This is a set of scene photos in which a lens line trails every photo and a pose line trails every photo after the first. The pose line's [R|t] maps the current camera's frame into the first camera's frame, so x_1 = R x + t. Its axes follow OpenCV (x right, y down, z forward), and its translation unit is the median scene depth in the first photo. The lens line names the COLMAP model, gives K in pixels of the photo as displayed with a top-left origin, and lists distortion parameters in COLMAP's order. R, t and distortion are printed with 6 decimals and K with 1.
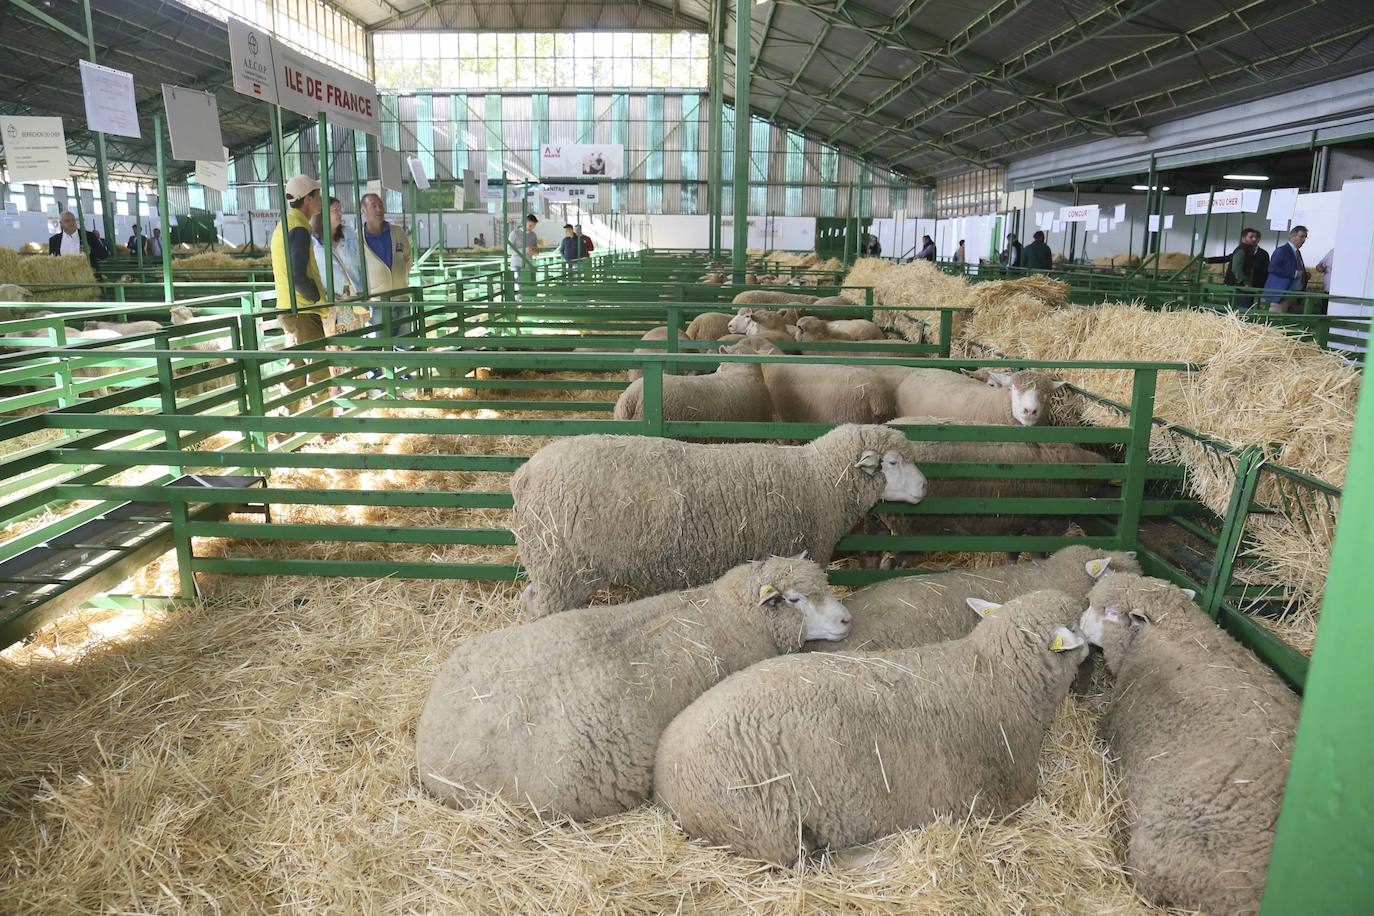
lens RADIAL K [[907.8, 0, 687.0], [0, 907.8, 458.0], [0, 0, 1]] dist [-0.062979, 0.002321]
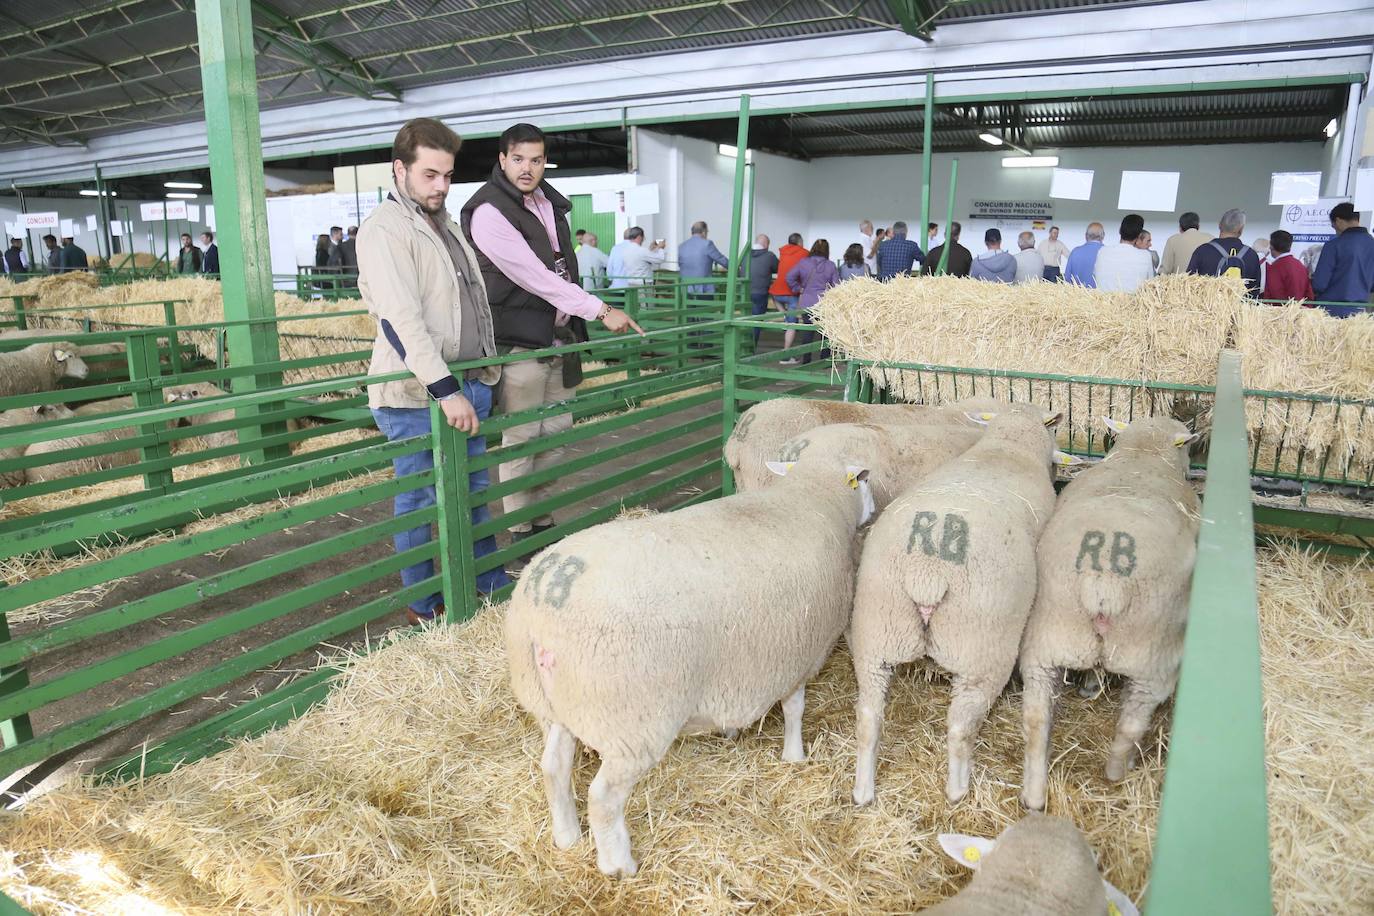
lens RADIAL K [[907.8, 0, 687.0], [0, 907.8, 458.0], [0, 0, 1]] dist [-0.062979, 0.002321]
pose [[0.502013, -0.214157, 0.837926, -0.097249], [0.212123, 0.969753, 0.120764, 0.035287], [-0.838443, 0.117119, 0.532256, -0.153858]]
